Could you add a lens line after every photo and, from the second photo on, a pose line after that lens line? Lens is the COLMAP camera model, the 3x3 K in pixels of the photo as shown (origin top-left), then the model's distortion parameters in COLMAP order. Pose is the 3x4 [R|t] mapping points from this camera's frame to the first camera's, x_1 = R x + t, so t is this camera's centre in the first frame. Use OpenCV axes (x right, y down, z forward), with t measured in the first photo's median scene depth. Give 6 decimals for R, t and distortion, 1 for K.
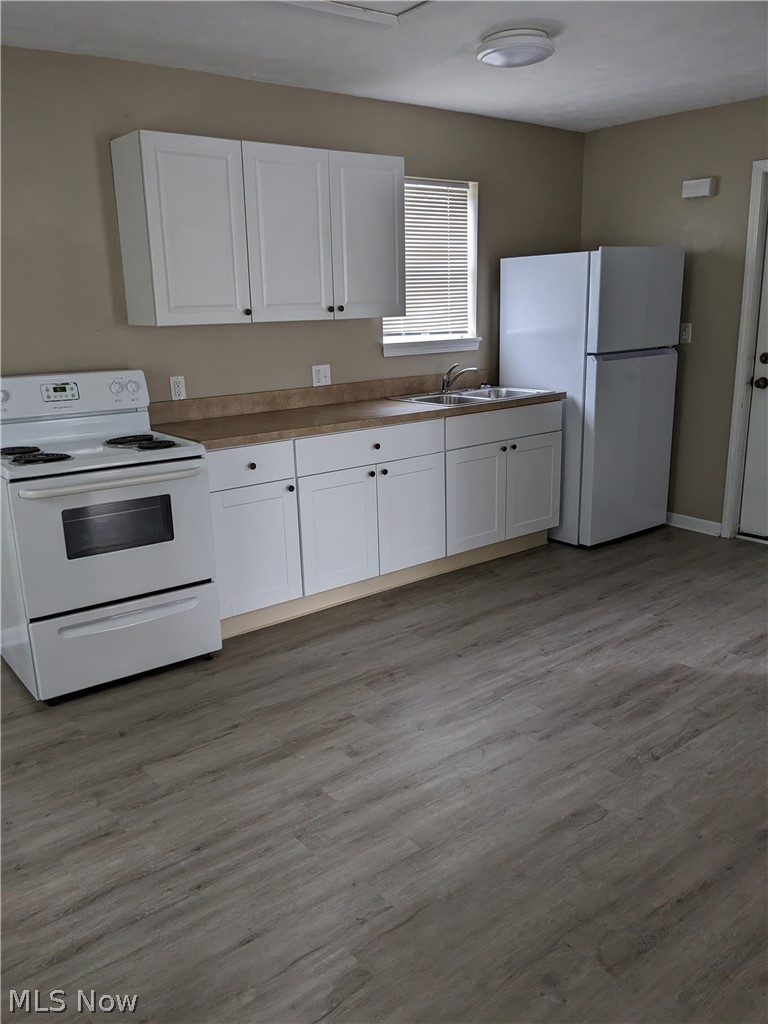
lens RADIAL K [[822.4, 0, 389.8], [0, 822.4, 518.8], [0, 0, 1]] dist [0.036933, -0.068324]
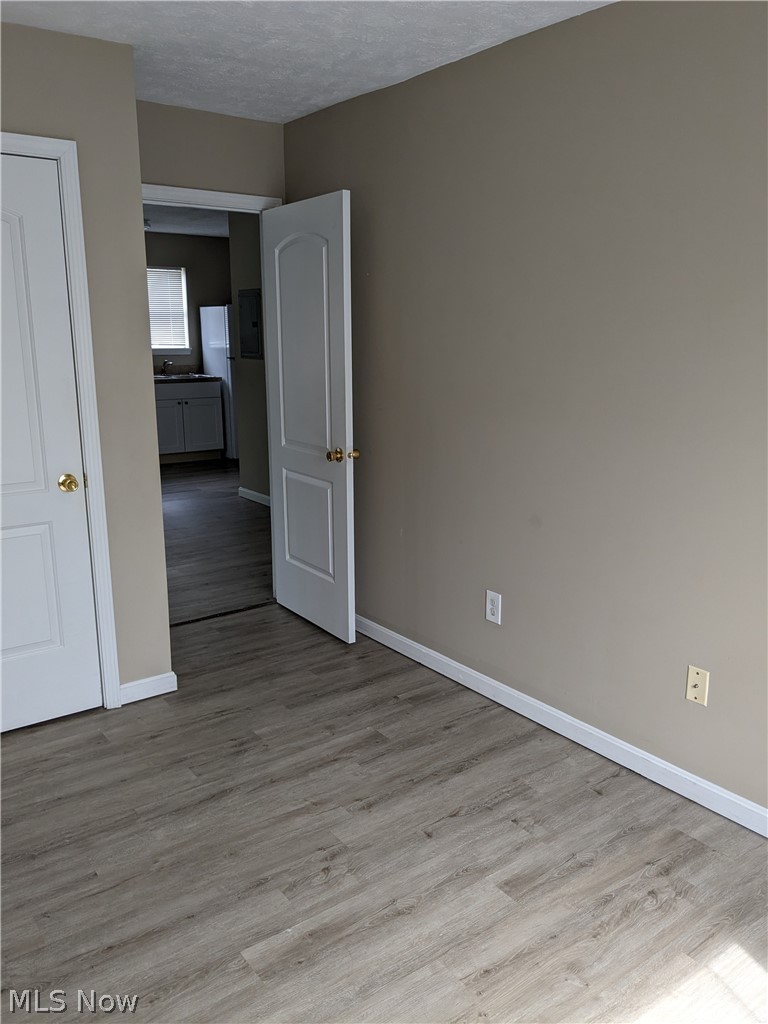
lens RADIAL K [[822.4, 0, 386.9], [0, 822.4, 512.1], [0, 0, 1]] dist [0.036933, -0.068324]
pose [[0.999065, 0.030429, -0.030723, 0.833511], [-0.031174, 0.999224, -0.024077, 0.246637], [0.029967, 0.025012, 0.999238, -1.139951]]
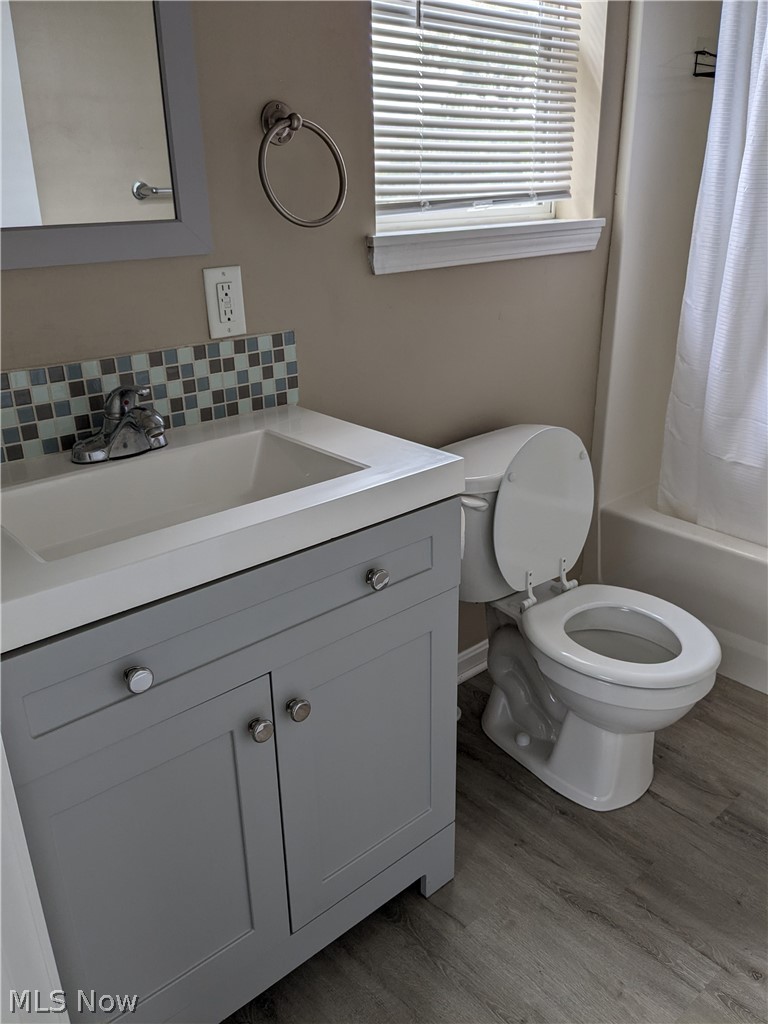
lens RADIAL K [[822.4, 0, 388.4], [0, 822.4, 516.0], [0, 0, 1]] dist [0.036933, -0.068324]
pose [[0.998134, -0.018945, 0.058051, -0.033647], [0.011985, 0.992944, 0.117973, -0.162678], [-0.059877, -0.117057, 0.991318, 0.769863]]
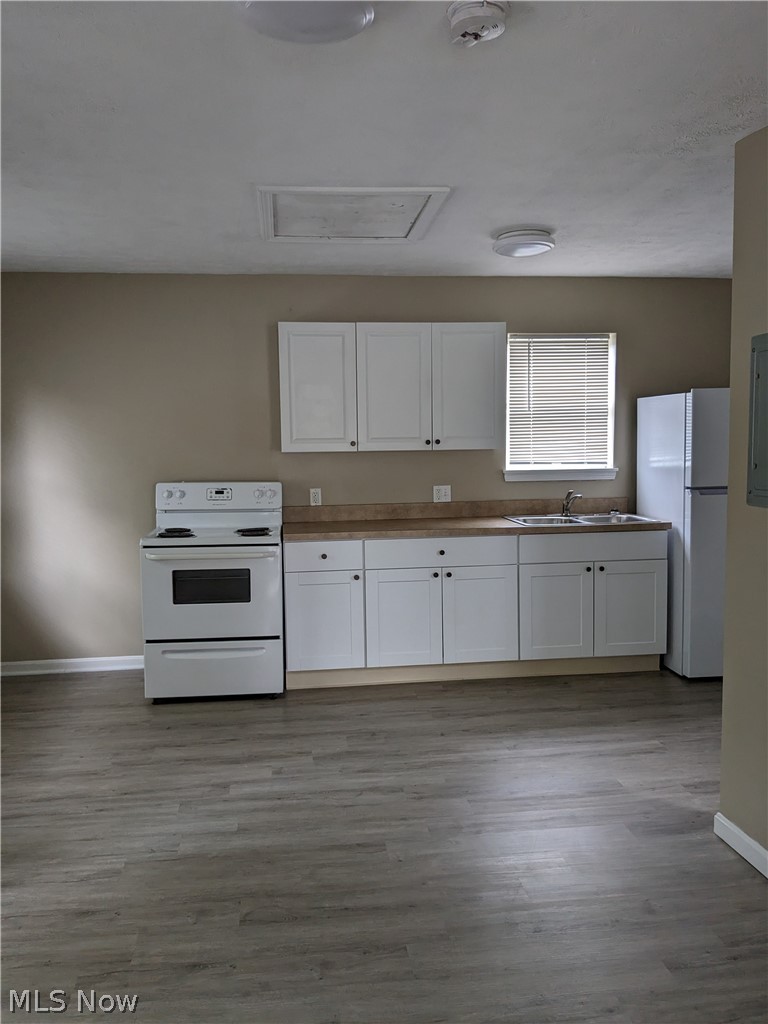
lens RADIAL K [[822.4, 0, 380.2], [0, 822.4, 492.4], [0, 0, 1]] dist [0.036933, -0.068324]
pose [[0.857171, 0.051166, -0.512484, 0.533403], [-0.139716, 0.980841, -0.135759, 0.001402], [0.495719, 0.187971, 0.847897, -0.086027]]
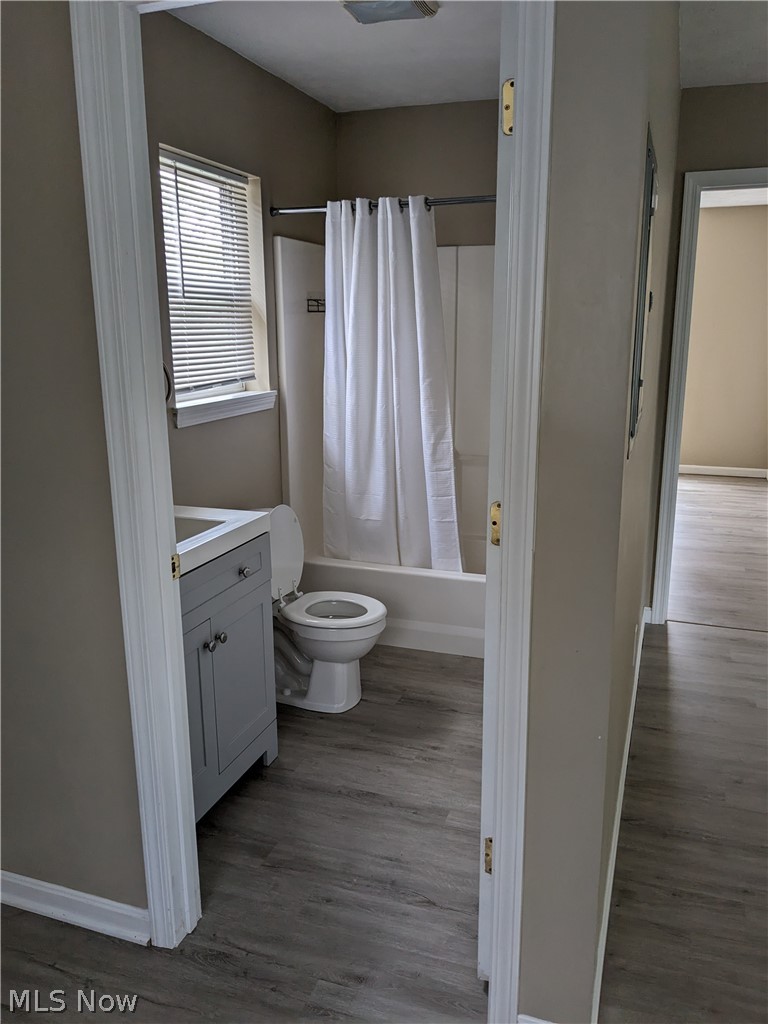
lens RADIAL K [[822.4, 0, 378.4], [0, 822.4, 513.3], [0, 0, 1]] dist [0.036933, -0.068324]
pose [[0.844875, -0.106306, 0.524295, -0.272531], [0.131364, 0.991276, -0.010696, -0.125377], [-0.518584, 0.077910, 0.851470, 0.462925]]
